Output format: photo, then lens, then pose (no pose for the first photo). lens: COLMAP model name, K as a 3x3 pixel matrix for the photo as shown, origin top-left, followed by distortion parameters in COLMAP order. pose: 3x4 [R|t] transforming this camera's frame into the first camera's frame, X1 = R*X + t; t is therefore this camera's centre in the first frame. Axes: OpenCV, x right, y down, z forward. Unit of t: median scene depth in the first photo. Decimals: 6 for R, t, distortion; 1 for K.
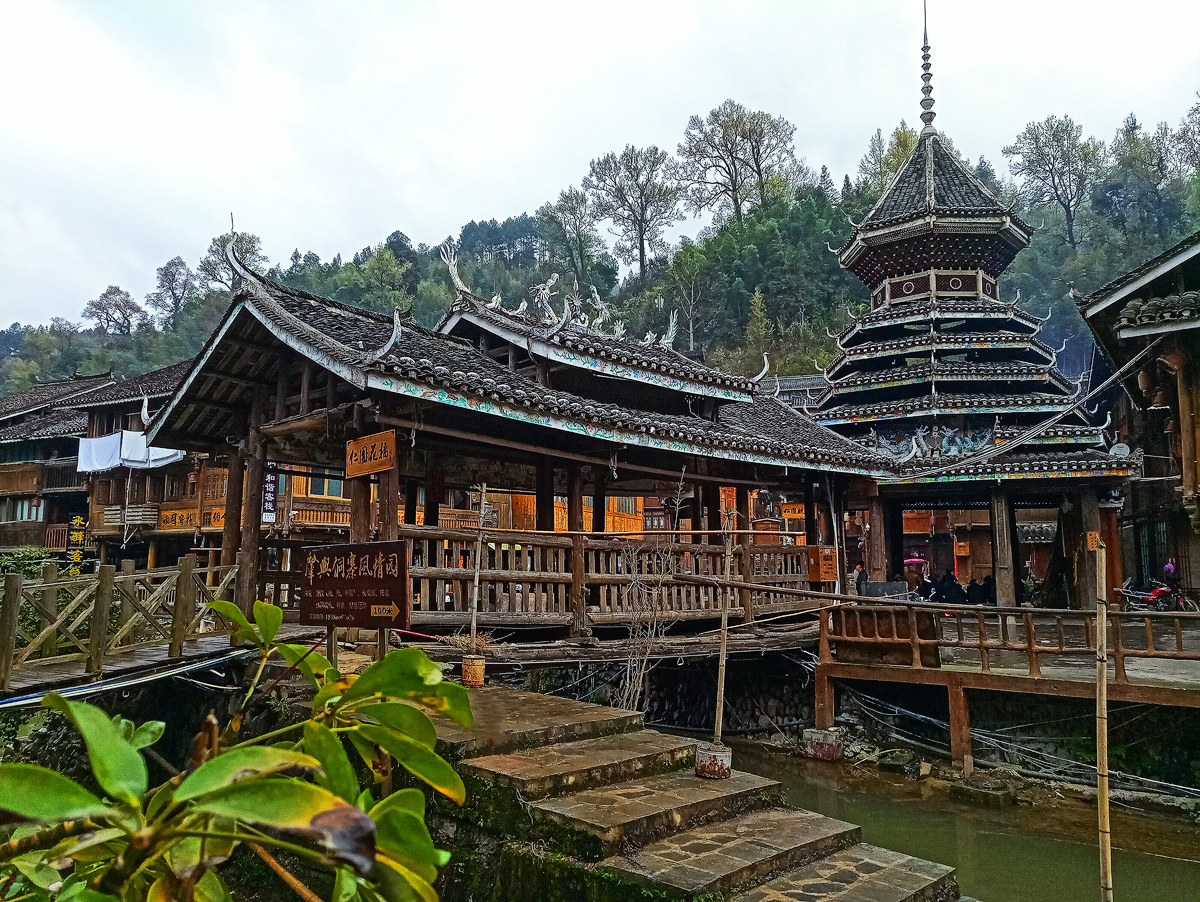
lens RADIAL K [[904.2, 0, 600.0], [0, 904.2, 451.0], [0, 0, 1]] dist [0.028756, 0.002351]
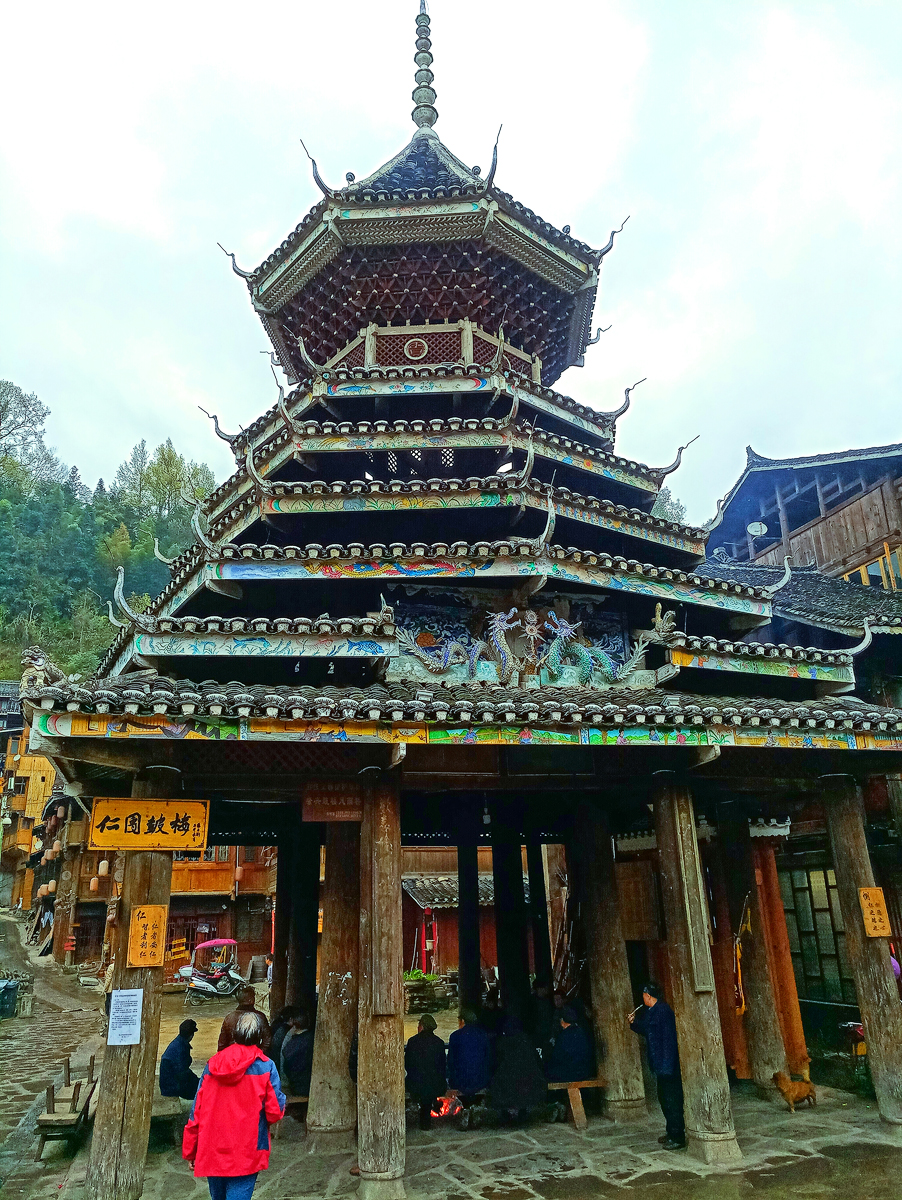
lens RADIAL K [[904.2, 0, 451.0], [0, 904.2, 600.0], [0, 0, 1]] dist [0.028756, 0.002351]
pose [[0.774391, 0.183683, 0.605458, 0.090696], [-0.045929, 0.970727, -0.235753, 0.054659], [-0.631039, 0.154757, 0.760158, 0.633310]]
